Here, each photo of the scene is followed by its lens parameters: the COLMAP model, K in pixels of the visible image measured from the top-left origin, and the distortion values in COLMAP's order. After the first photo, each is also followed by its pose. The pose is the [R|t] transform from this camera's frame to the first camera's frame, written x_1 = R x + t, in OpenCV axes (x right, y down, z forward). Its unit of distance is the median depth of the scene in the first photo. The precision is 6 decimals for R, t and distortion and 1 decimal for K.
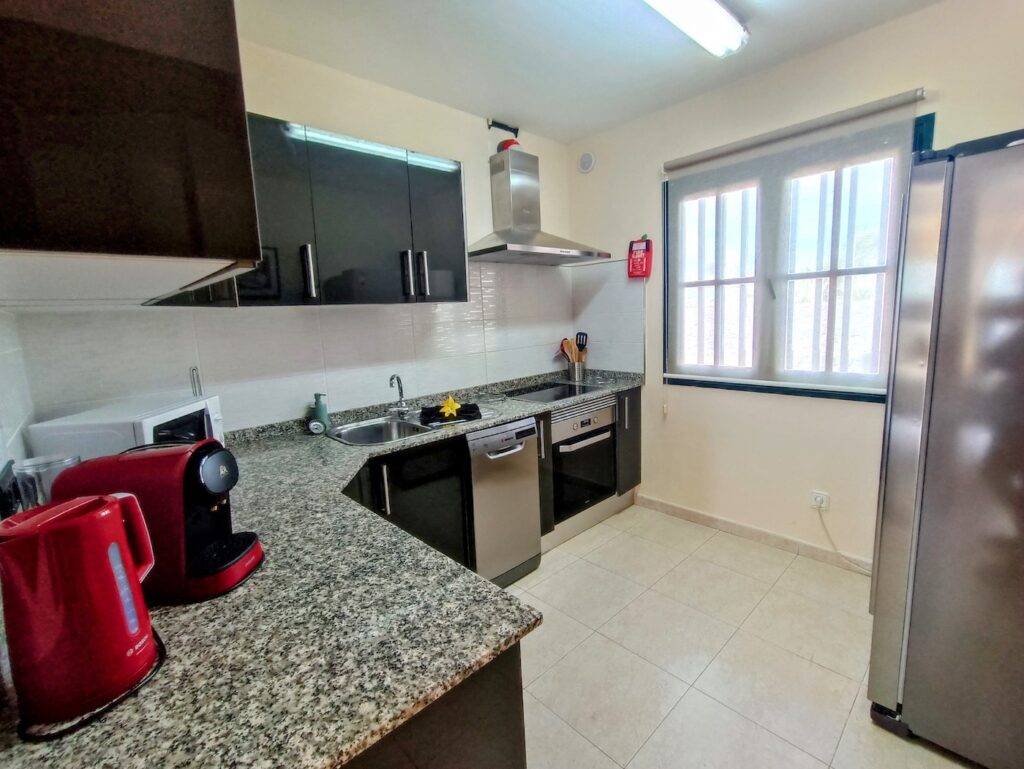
lens RADIAL K [[462.6, 0, 512.5], [0, 462.6, 382.9], [0, 0, 1]] dist [-0.001458, 0.002599]
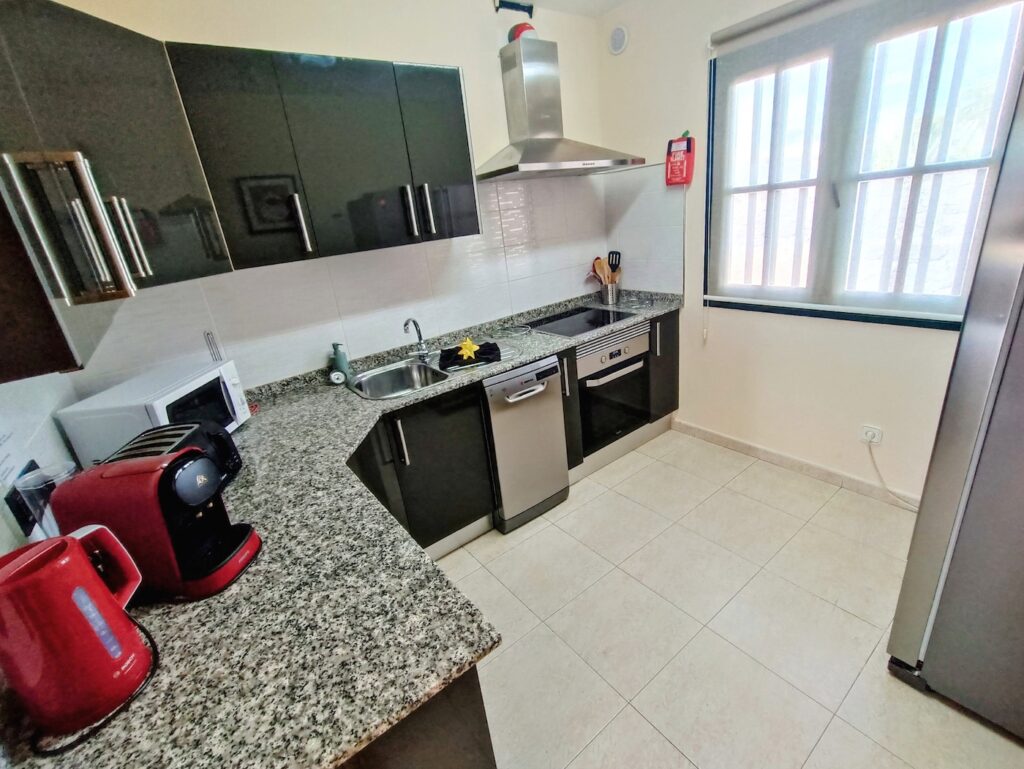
lens RADIAL K [[462.6, 0, 510.9], [0, 462.6, 383.1], [0, 0, 1]] dist [-0.001458, 0.002599]
pose [[0.992004, -0.027279, -0.123227, 0.077182], [0.052700, 0.976701, 0.208034, -0.081383], [0.114681, -0.212864, 0.970328, 0.053931]]
